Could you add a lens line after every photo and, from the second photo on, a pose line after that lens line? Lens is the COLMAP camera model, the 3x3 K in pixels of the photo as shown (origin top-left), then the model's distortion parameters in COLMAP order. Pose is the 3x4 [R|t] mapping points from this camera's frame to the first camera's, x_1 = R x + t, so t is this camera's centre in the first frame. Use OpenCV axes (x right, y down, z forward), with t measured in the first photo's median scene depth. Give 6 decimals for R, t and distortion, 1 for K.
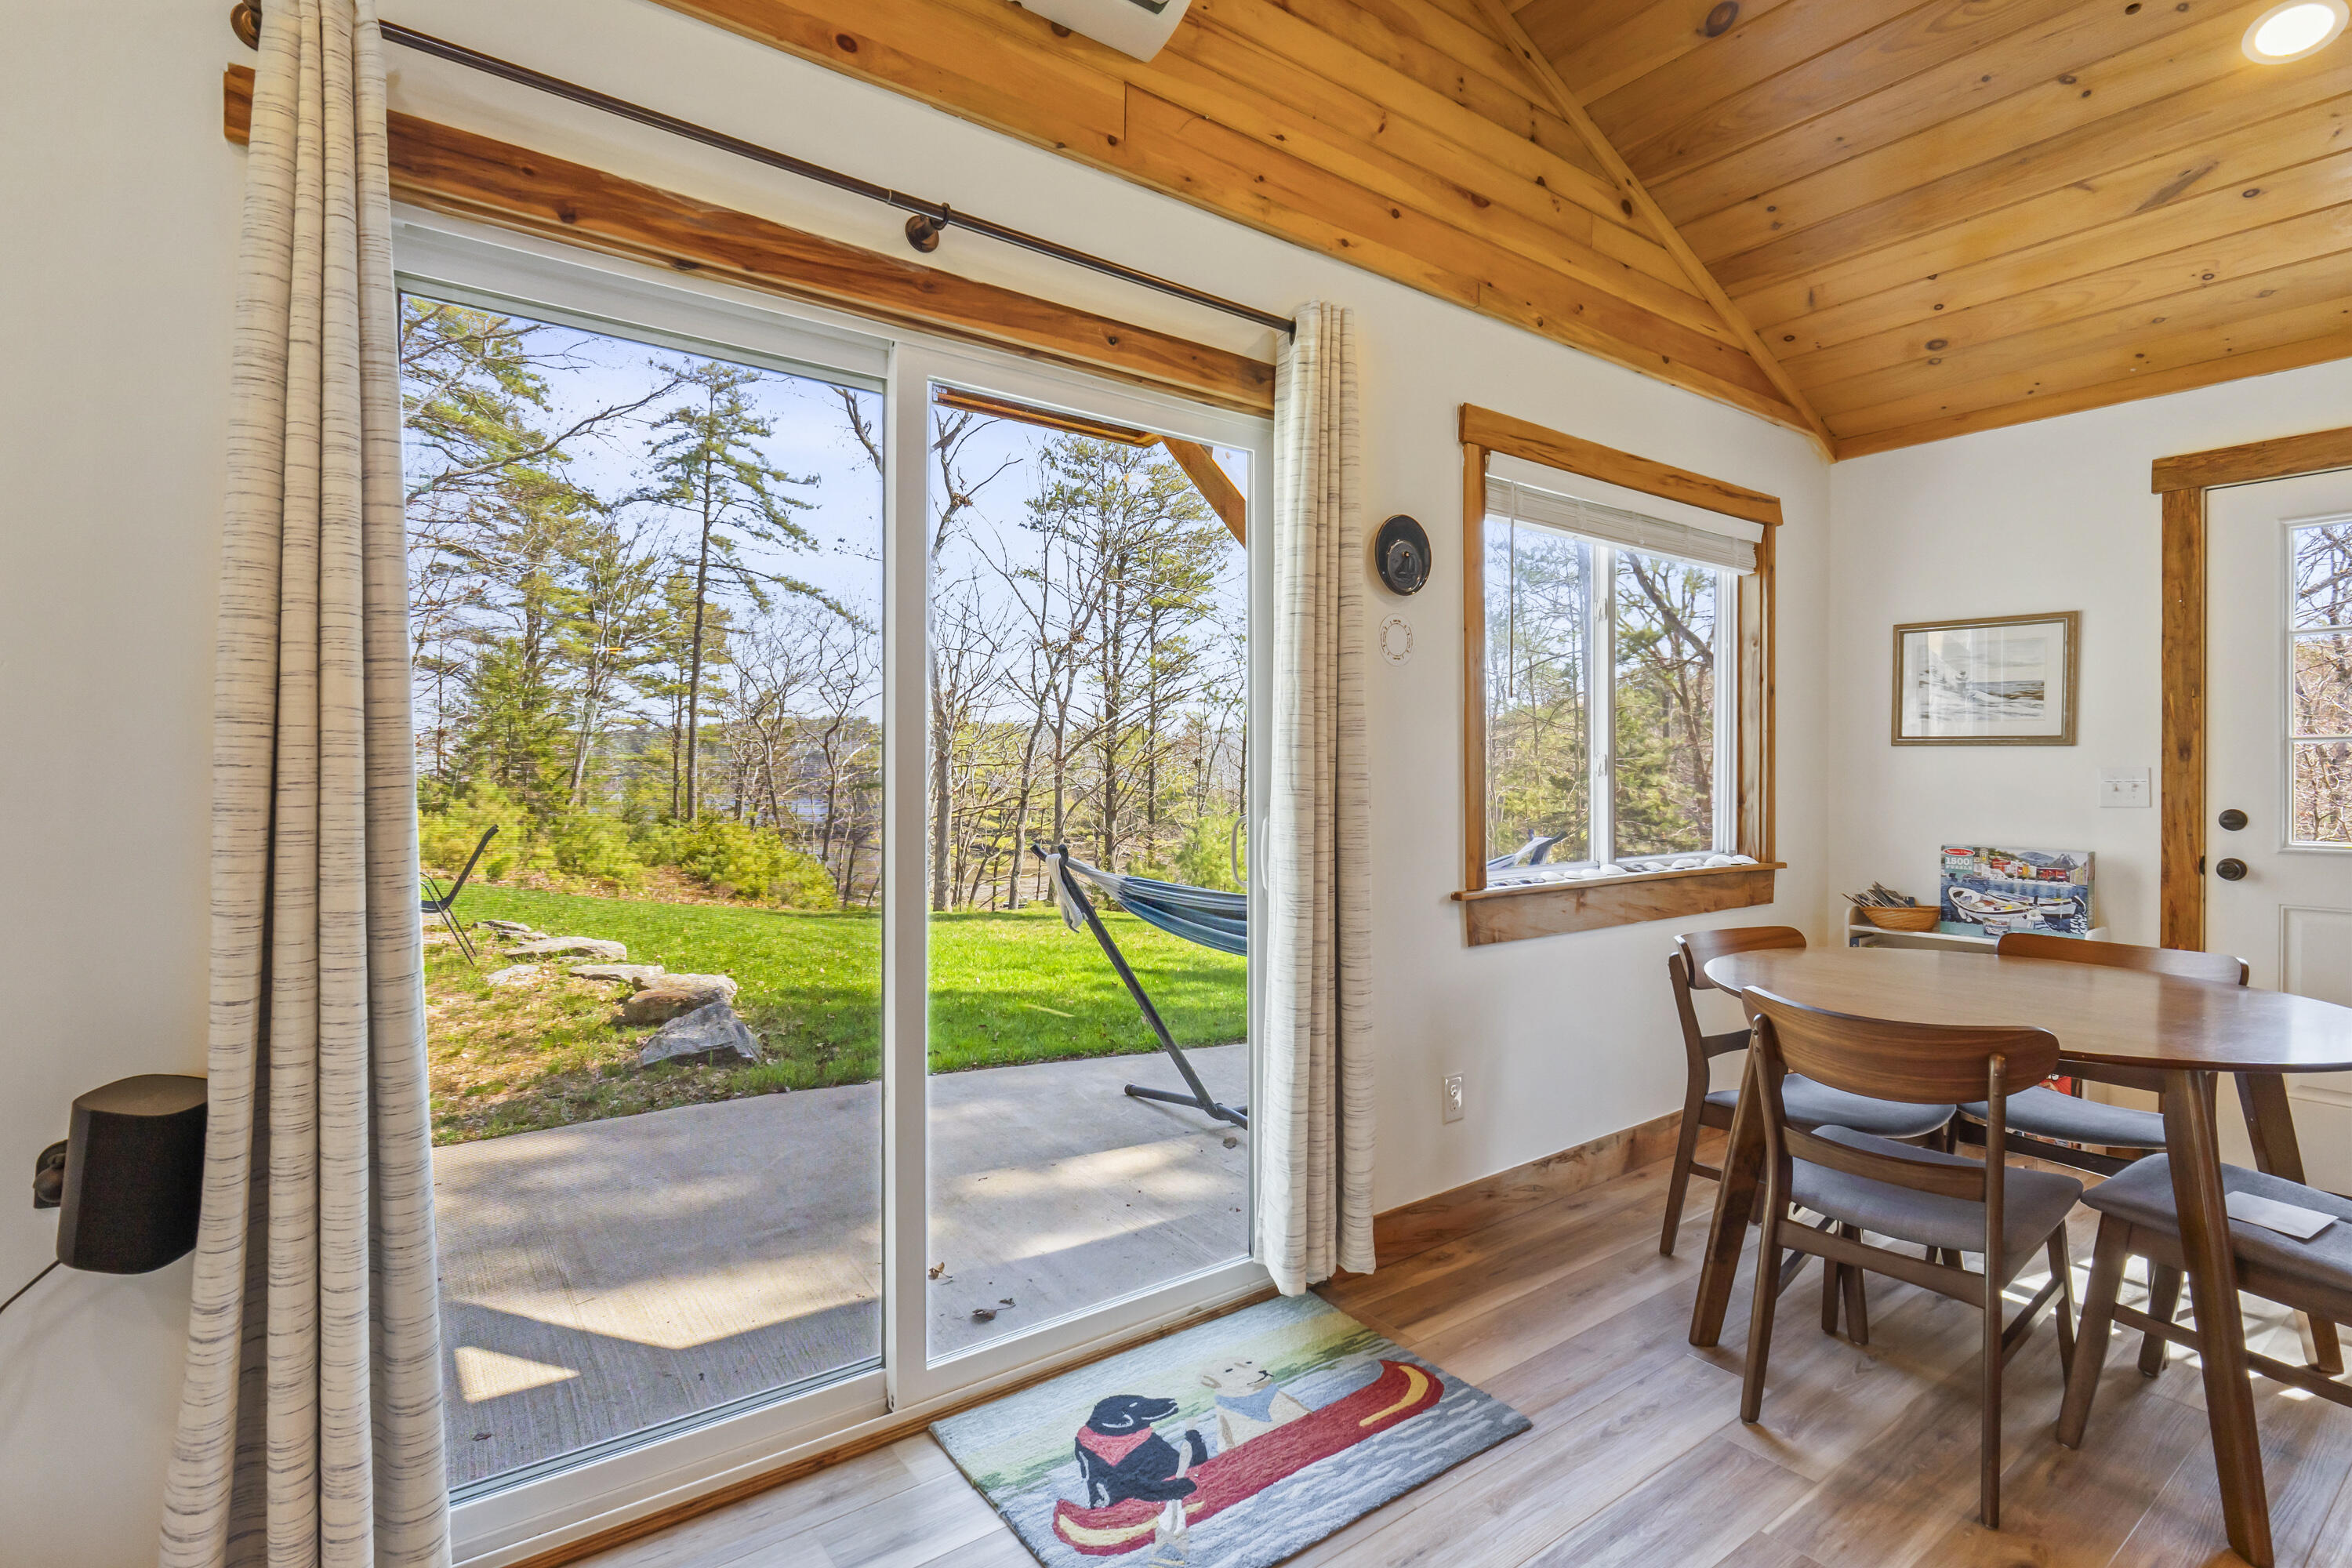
lens RADIAL K [[1125.9, 0, 1177.7], [0, 1125.9, 771.5], [0, 0, 1]] dist [-0.000473, 0.000460]
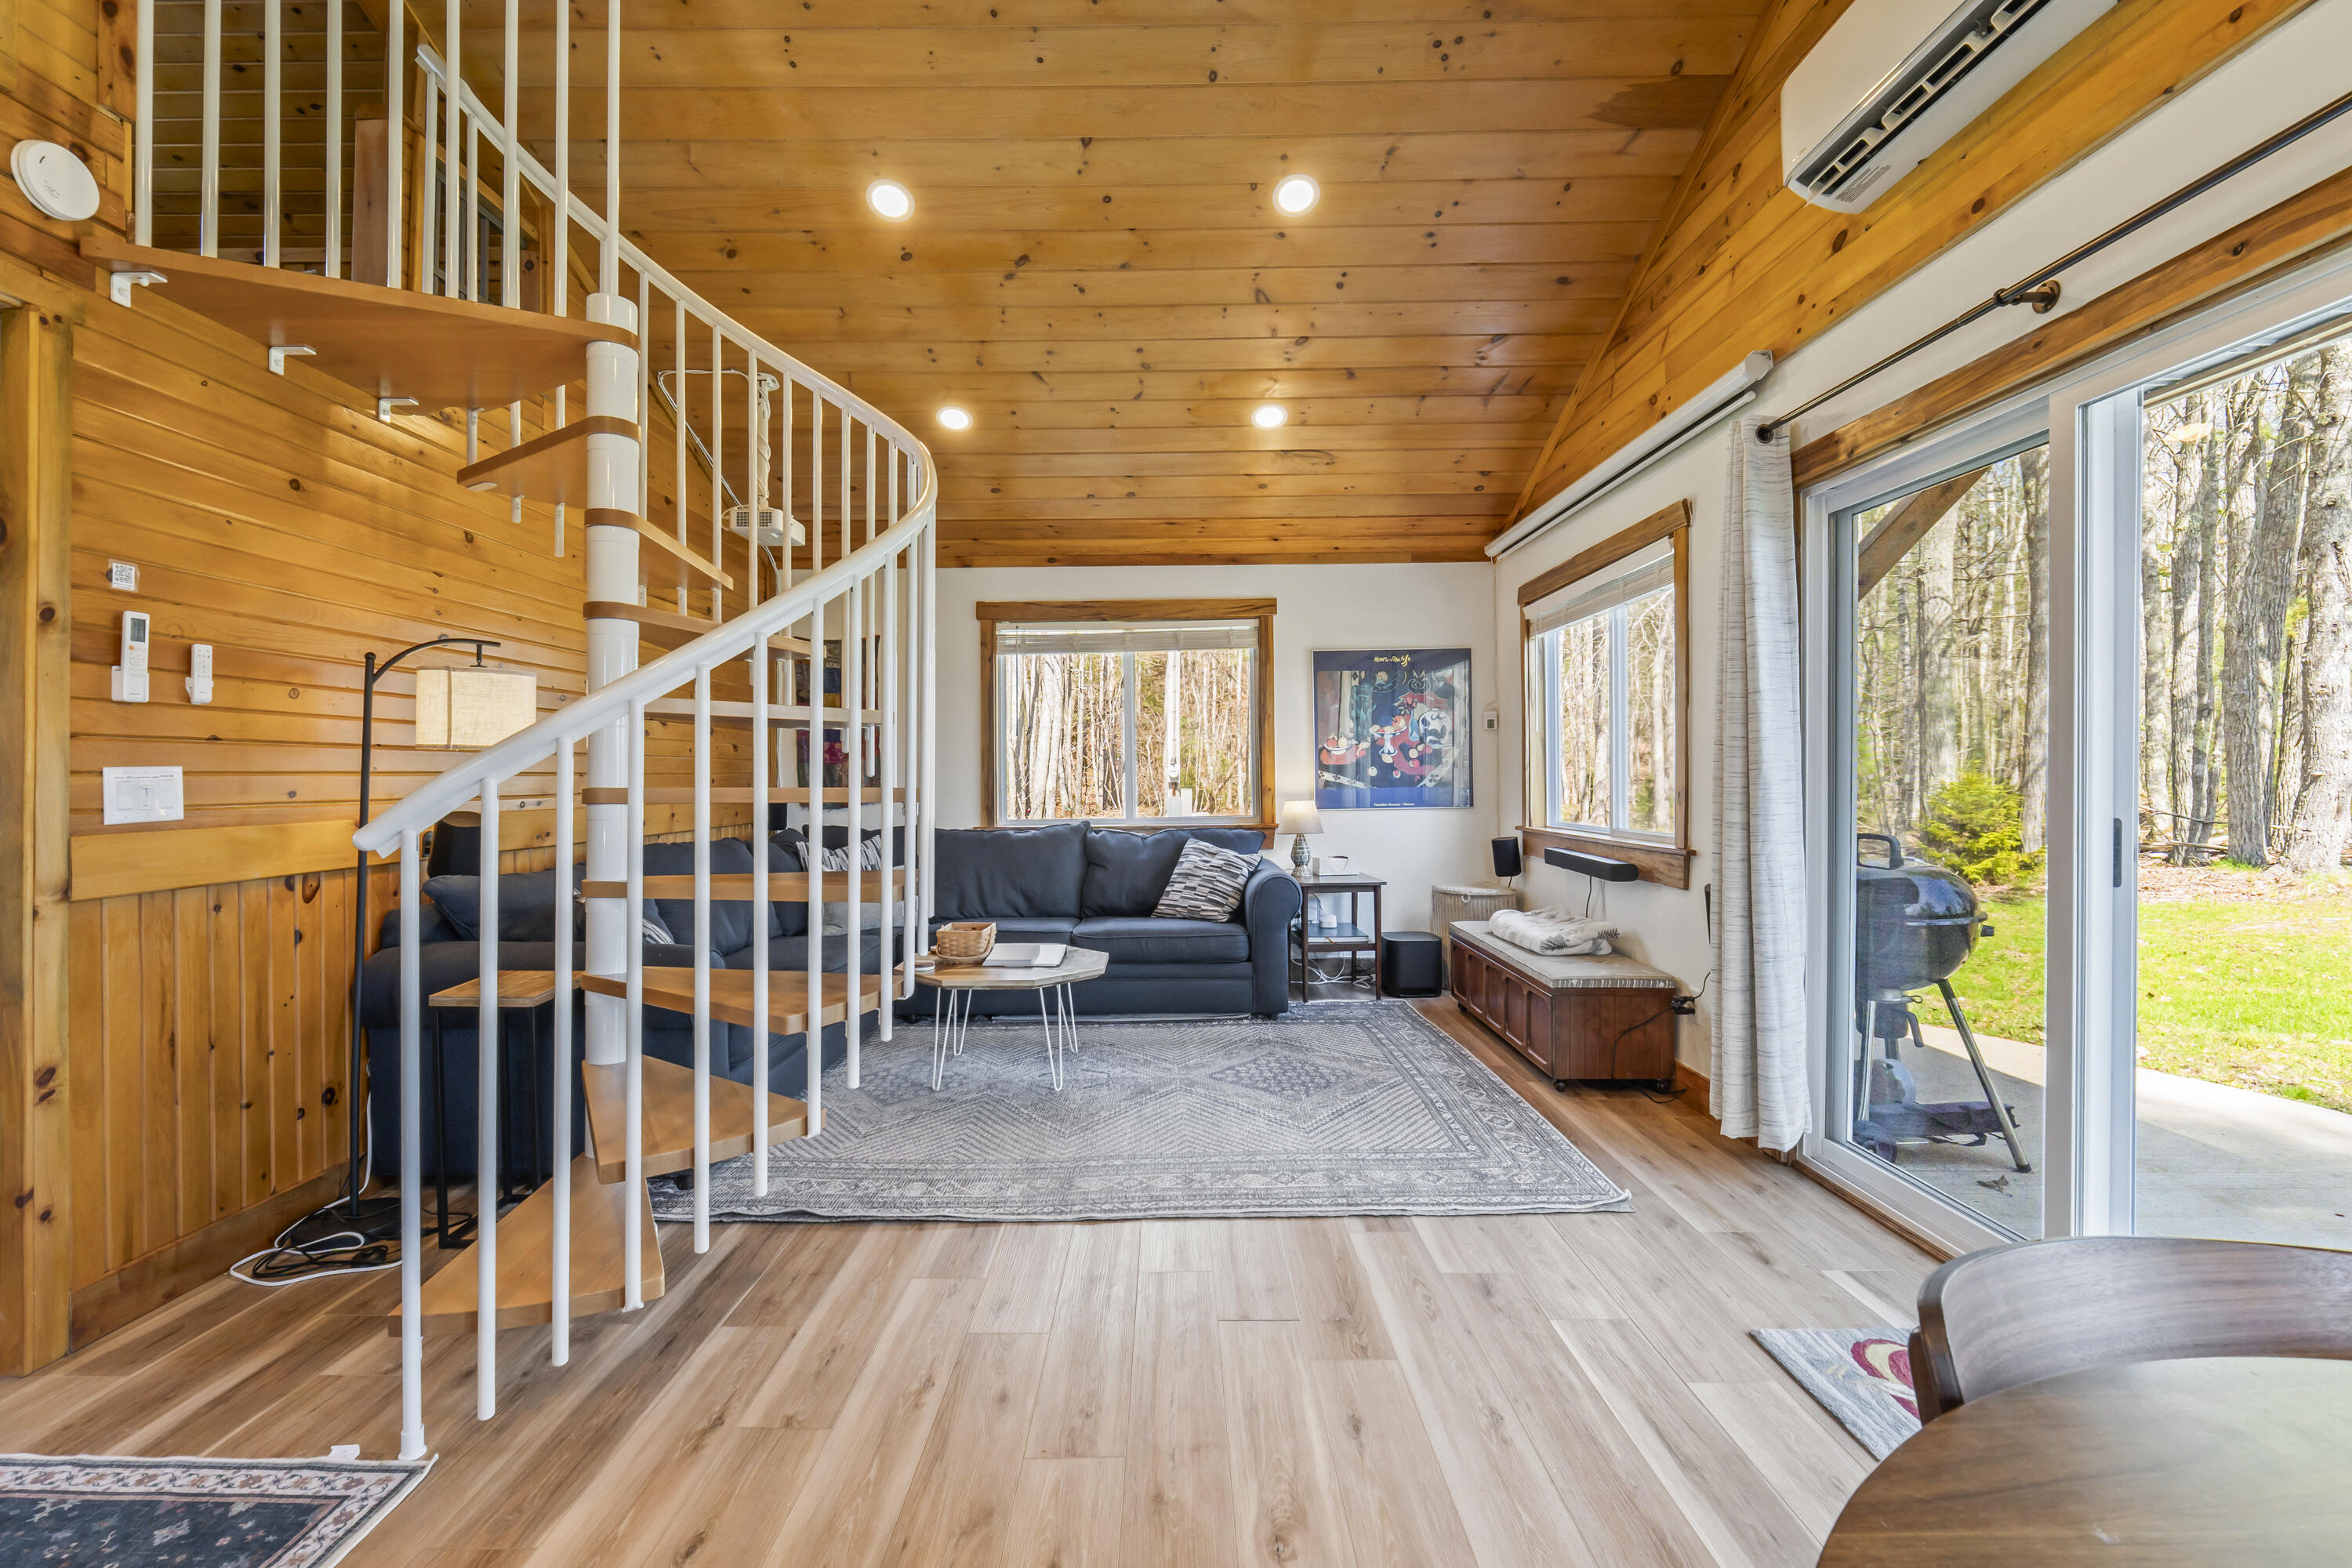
lens RADIAL K [[989.1, 0, 1173.2], [0, 989.1, 769.3], [0, 0, 1]] dist [-0.005025, -0.000560]
pose [[-0.598219, -0.003169, -0.801326, 0.735448], [0.000993, 0.999988, -0.004696, 0.009389], [0.801332, -0.003605, -0.598209, 0.576909]]
